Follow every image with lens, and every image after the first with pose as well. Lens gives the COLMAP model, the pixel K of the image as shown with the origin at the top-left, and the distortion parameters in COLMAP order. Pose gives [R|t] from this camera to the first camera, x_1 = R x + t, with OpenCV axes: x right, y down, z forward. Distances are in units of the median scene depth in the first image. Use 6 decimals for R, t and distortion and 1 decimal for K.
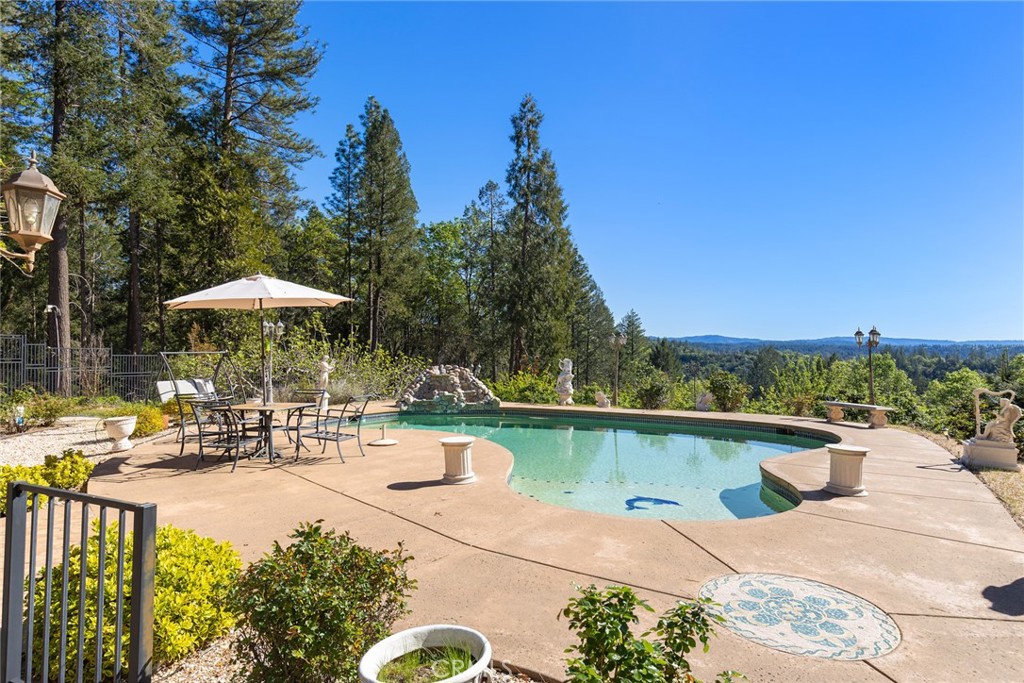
lens RADIAL K [[564.3, 0, 512.0], [0, 564.3, 341.5], [0, 0, 1]] dist [0.002799, 0.001261]
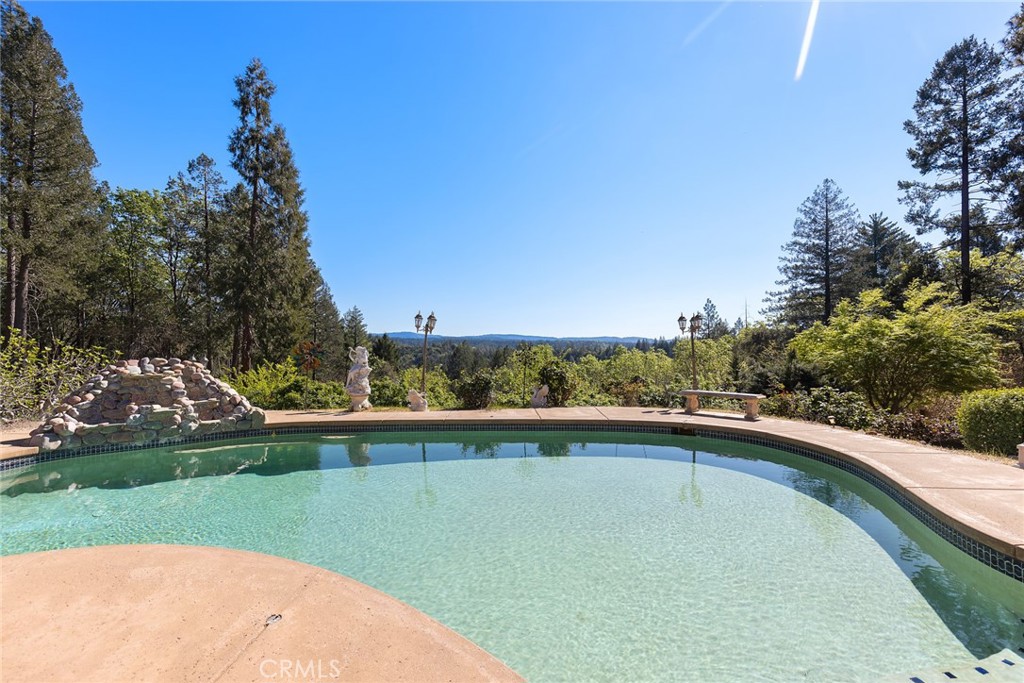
lens RADIAL K [[457.3, 0, 508.7], [0, 457.3, 345.2], [0, 0, 1]] dist [0.004296, 0.000320]
pose [[0.846199, -0.002597, 0.532861, -0.022668], [-0.007213, 0.999841, 0.016327, 0.006919], [-0.532818, -0.017660, 0.846045, 0.153801]]
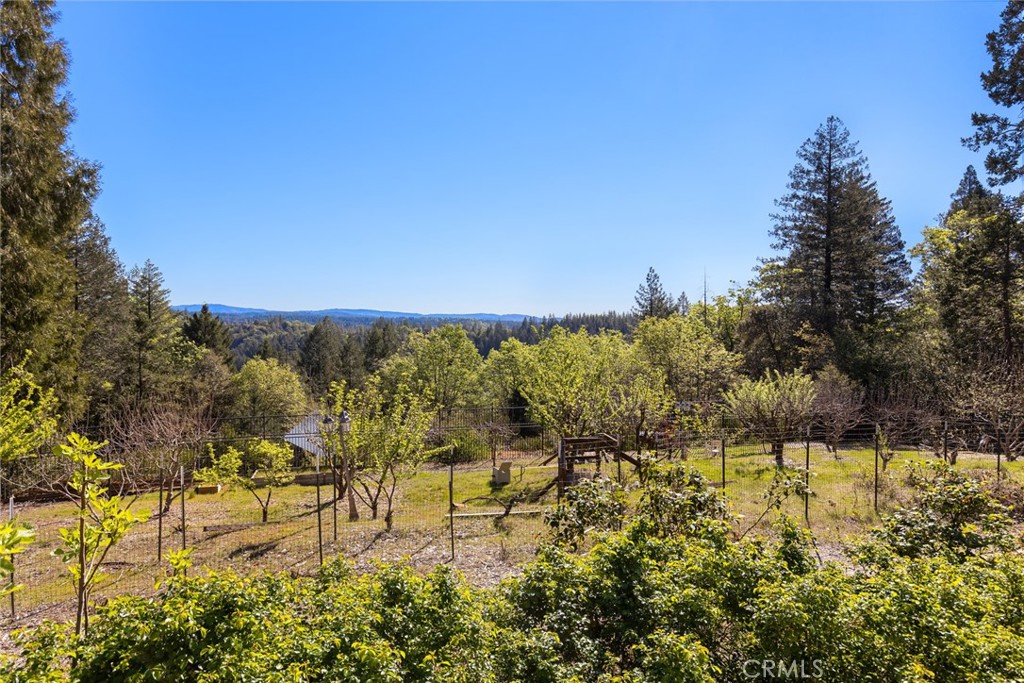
lens RADIAL K [[564.3, 0, 512.0], [0, 564.3, 341.5], [0, 0, 1]] dist [0.002799, 0.001261]
pose [[0.675038, -0.021374, 0.737473, 0.003224], [-0.017178, 0.998854, 0.044673, 0.009042], [-0.737583, -0.042825, 0.673897, 0.410366]]
